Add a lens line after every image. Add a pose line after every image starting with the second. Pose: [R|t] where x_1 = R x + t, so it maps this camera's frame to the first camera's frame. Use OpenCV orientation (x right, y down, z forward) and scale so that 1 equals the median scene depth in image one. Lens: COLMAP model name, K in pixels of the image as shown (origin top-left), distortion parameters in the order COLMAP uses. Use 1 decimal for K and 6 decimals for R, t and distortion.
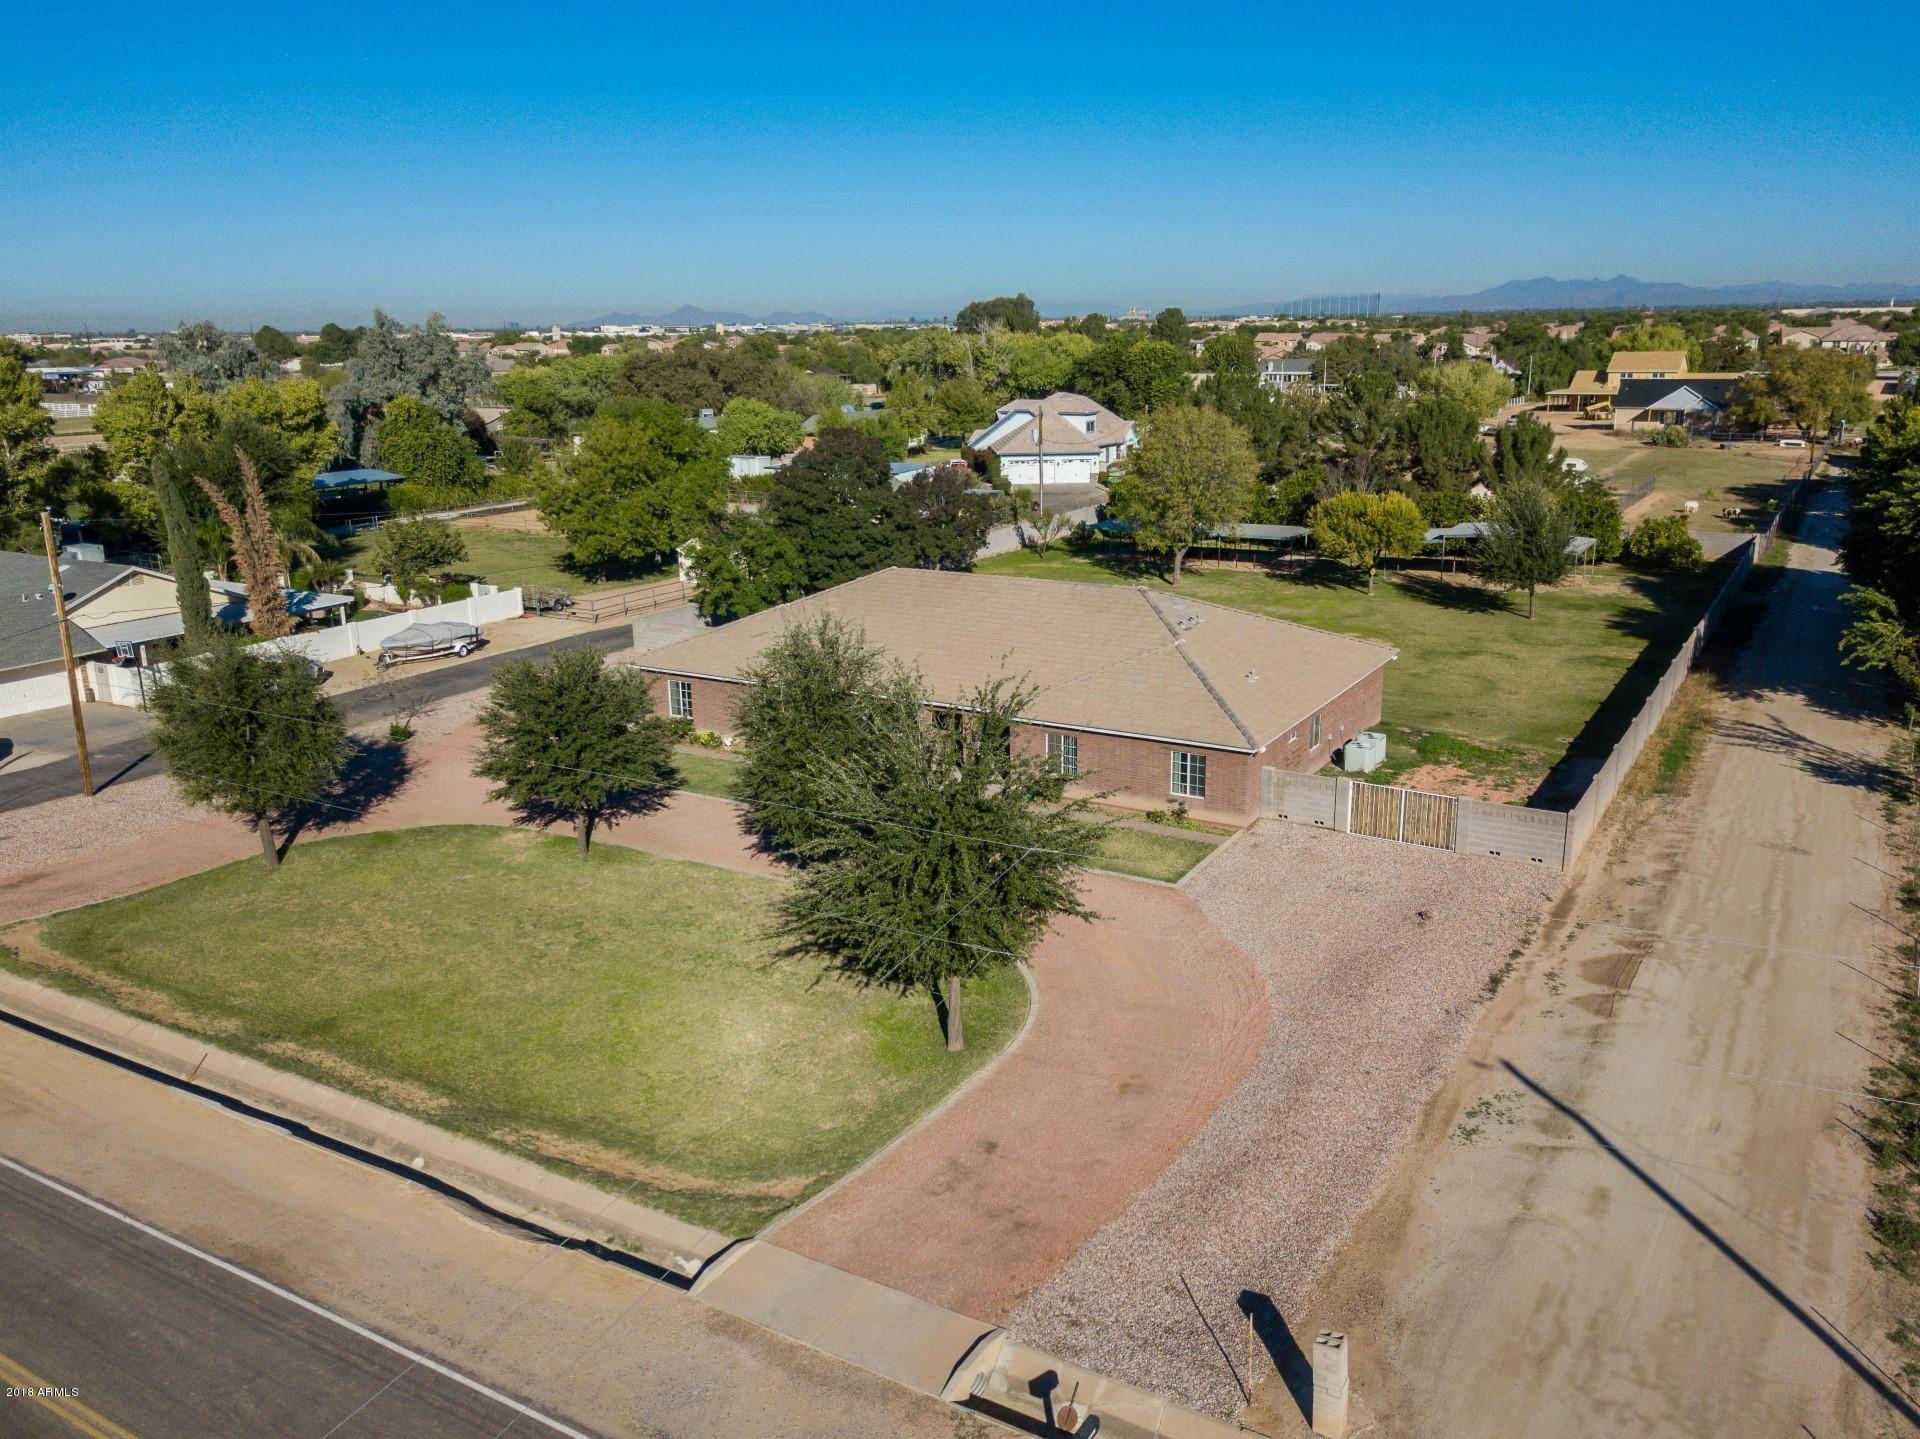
lens RADIAL K [[1513.0, 0, 960.0], [0, 1513.0, 719.5], [0, 0, 1]] dist [0.022883, 0.004005]
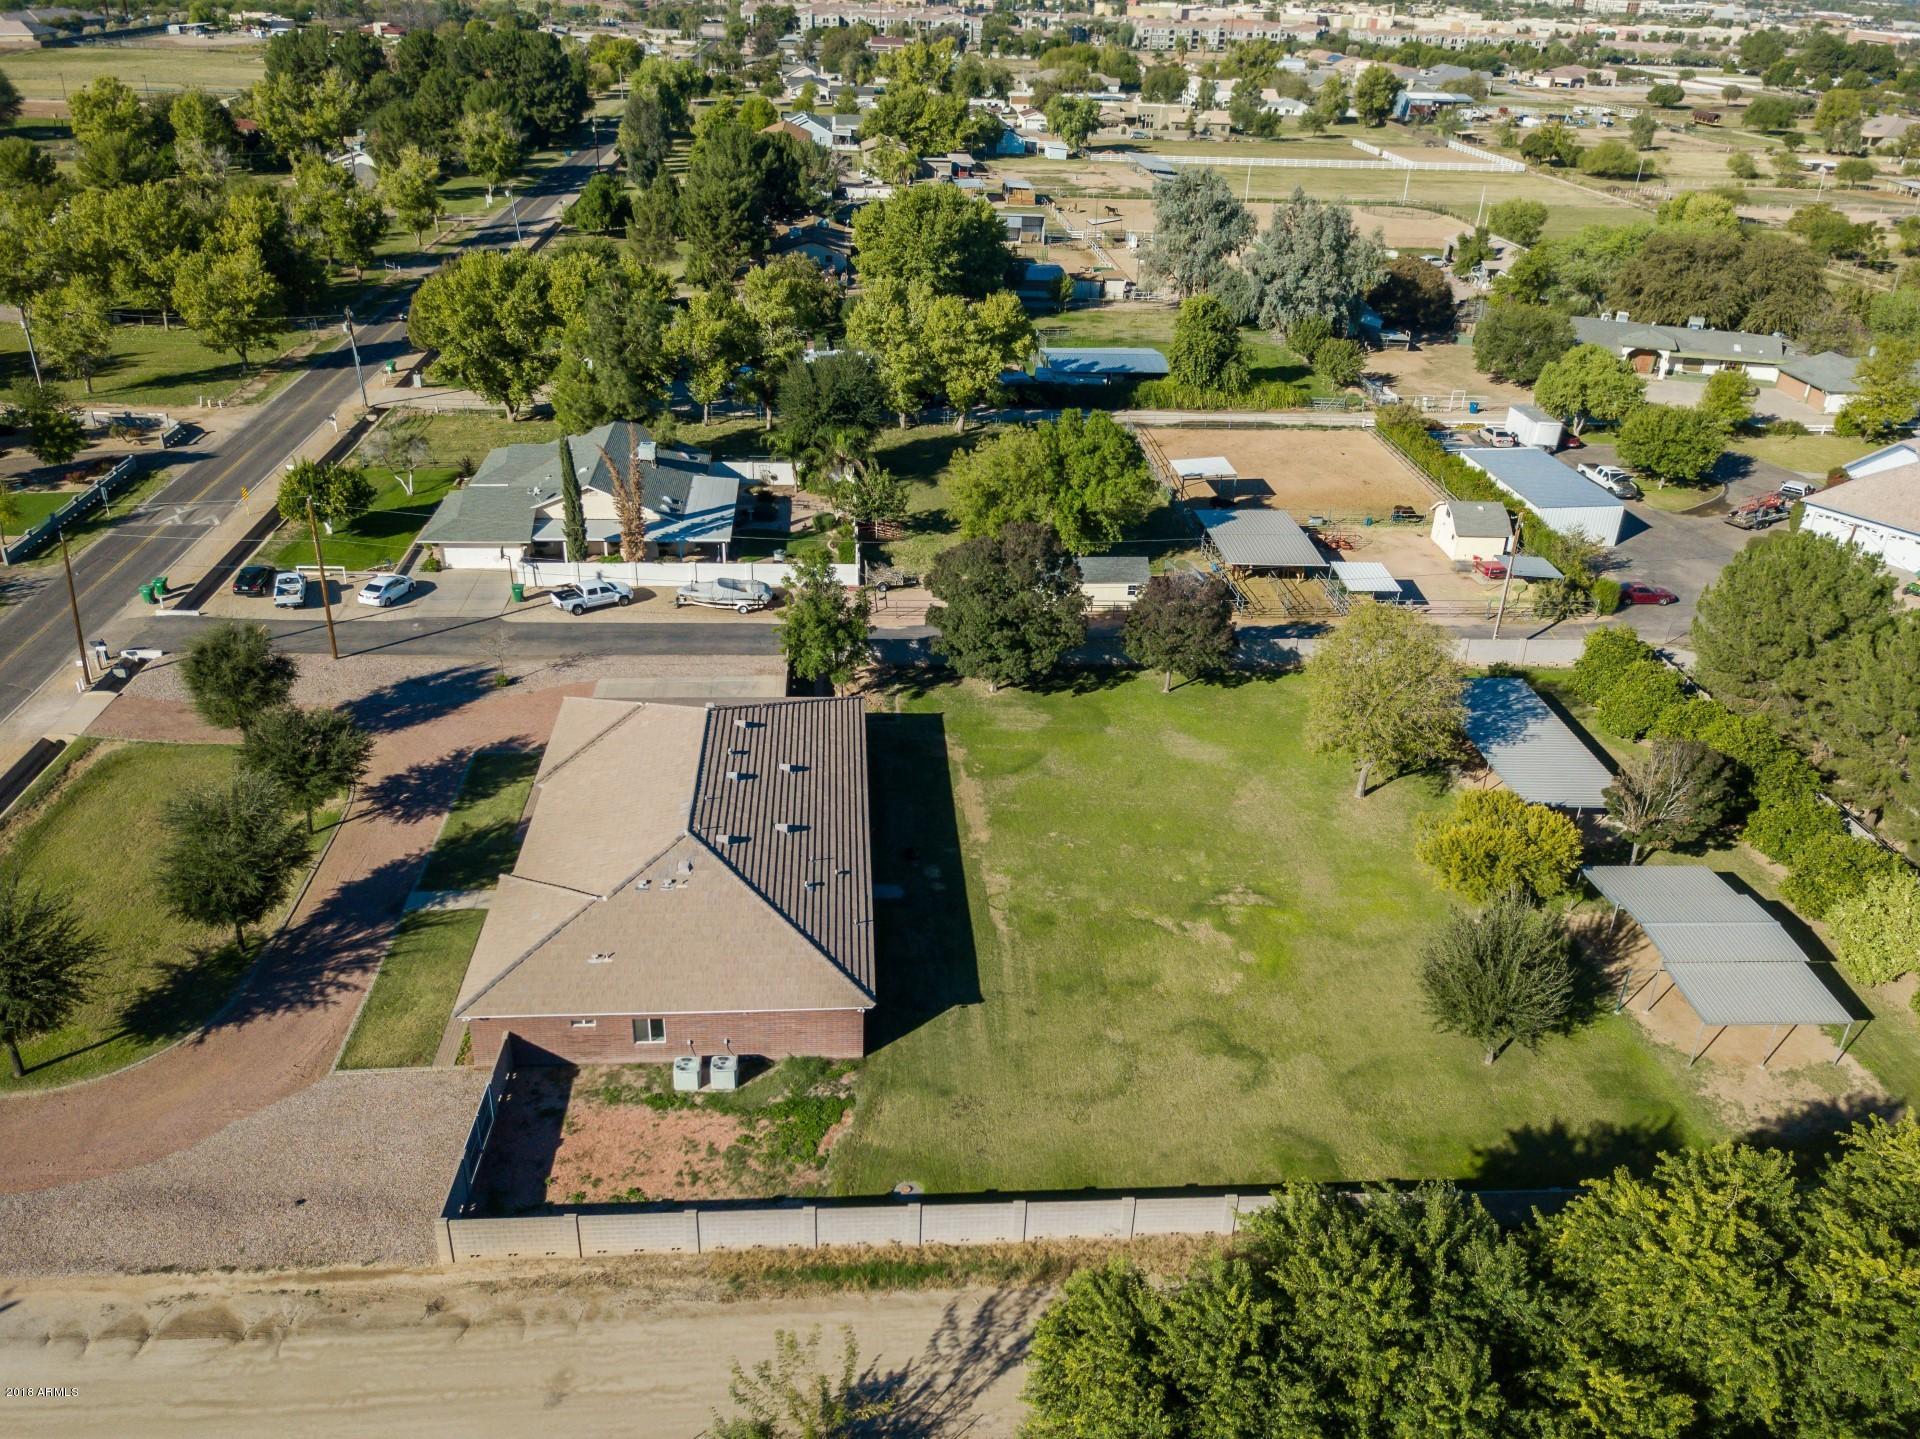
lens RADIAL K [[1495.4, 0, 960.0], [0, 1495.4, 719.5], [0, 0, 1]] dist [0.031426, -0.011123]
pose [[0.578622, 0.408923, -0.705676, 1.055631], [-0.254227, 0.912549, 0.320348, -0.612068], [0.774962, -0.005958, 0.631980, 0.502456]]
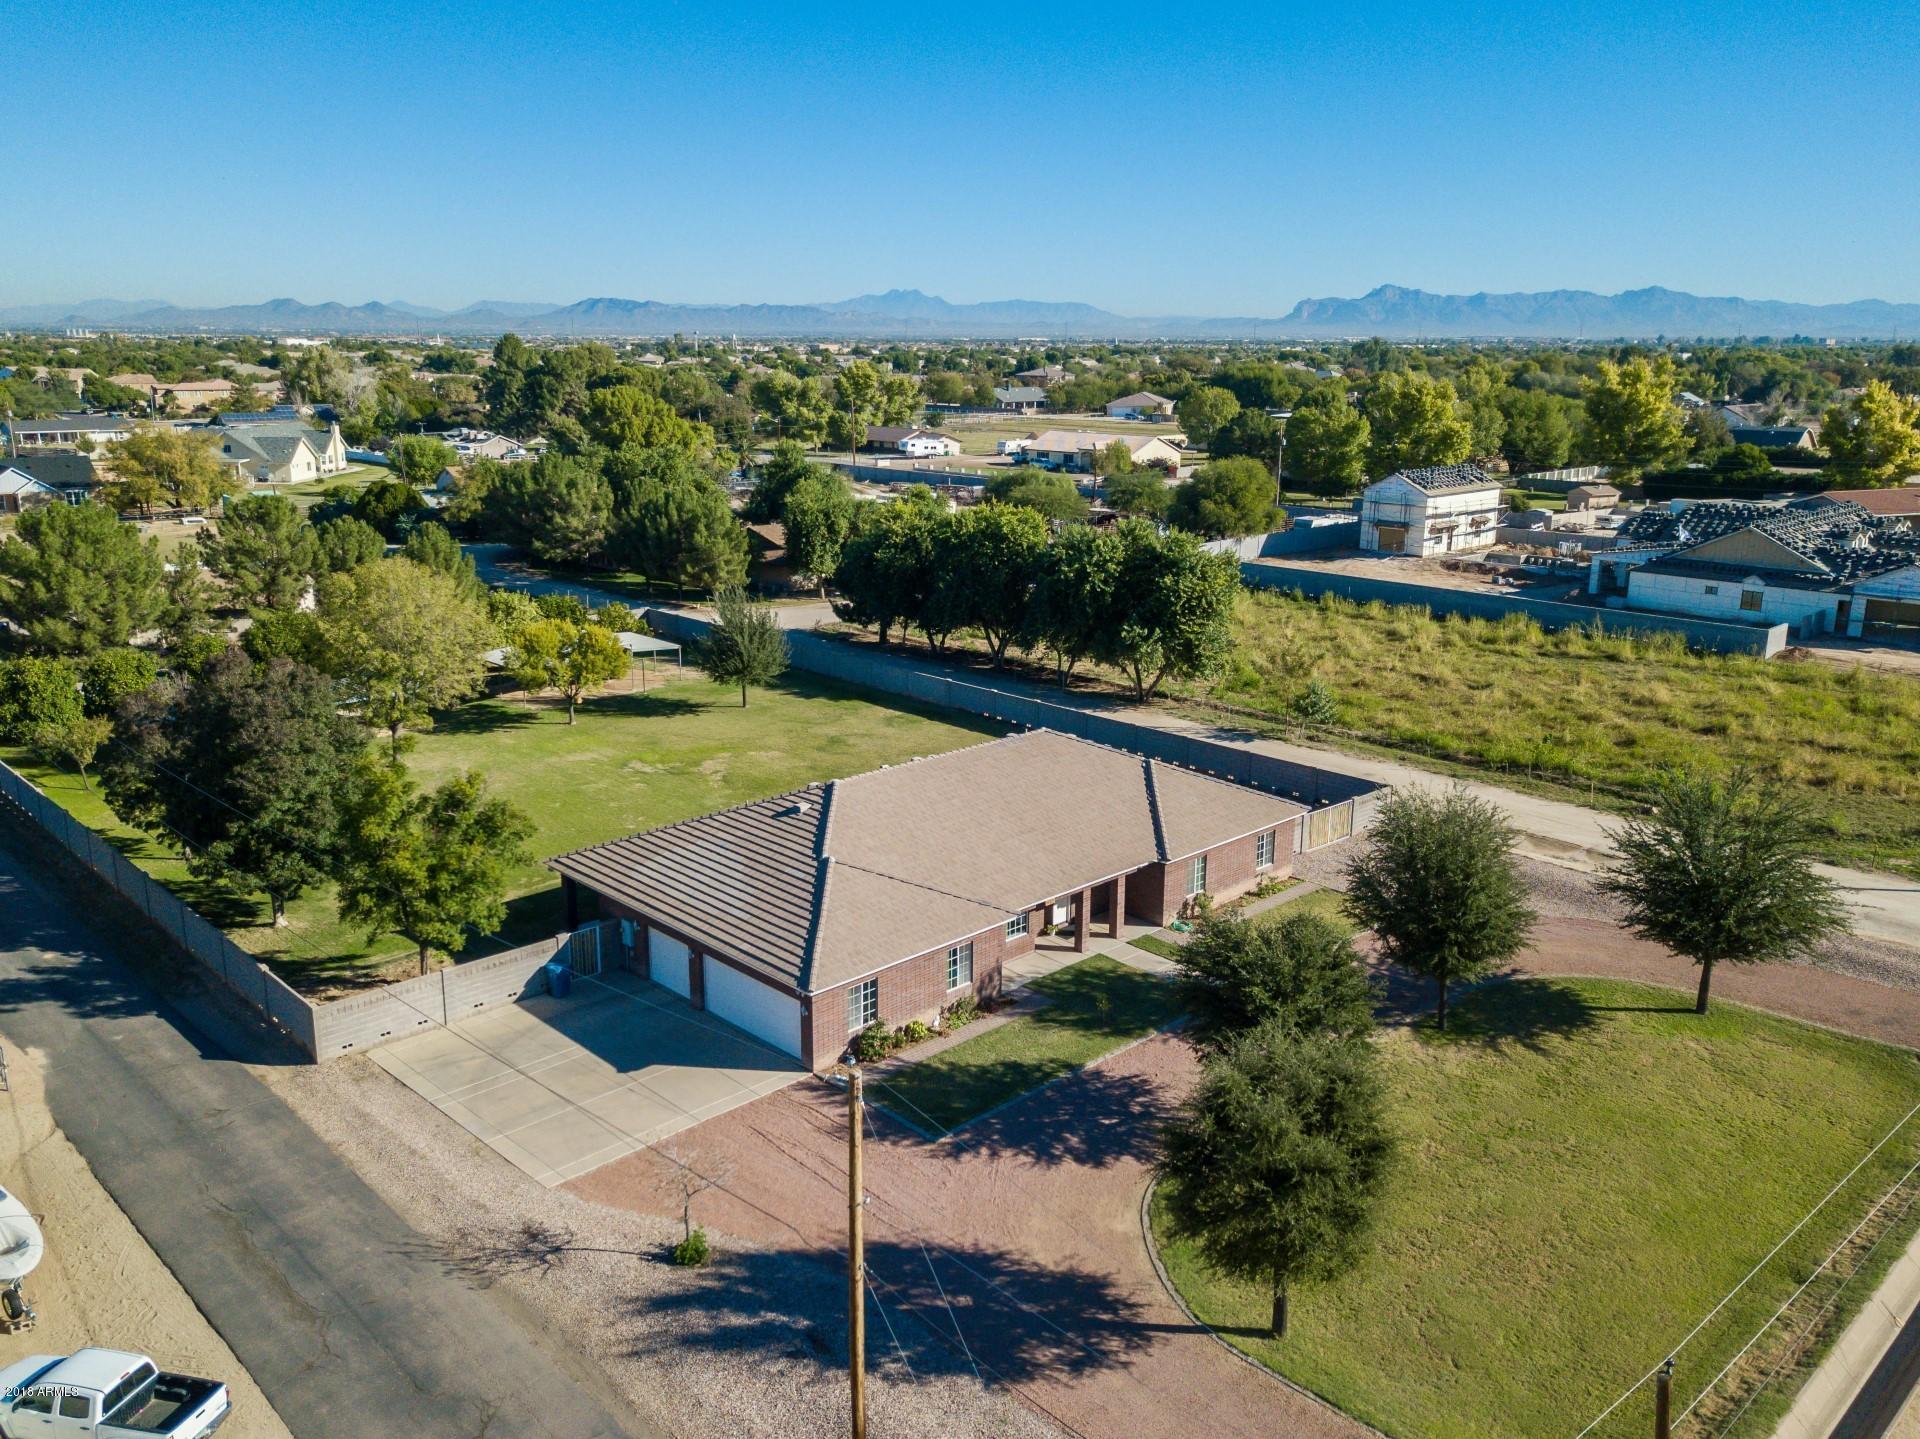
lens RADIAL K [[1495.4, 0, 960.0], [0, 1495.4, 719.5], [0, 0, 1]] dist [0.031426, -0.011123]
pose [[0.257585, -0.224338, 0.939852, -1.009258], [0.236448, 0.957737, 0.163803, -0.315808], [-0.936879, 0.180033, 0.299743, 0.789035]]
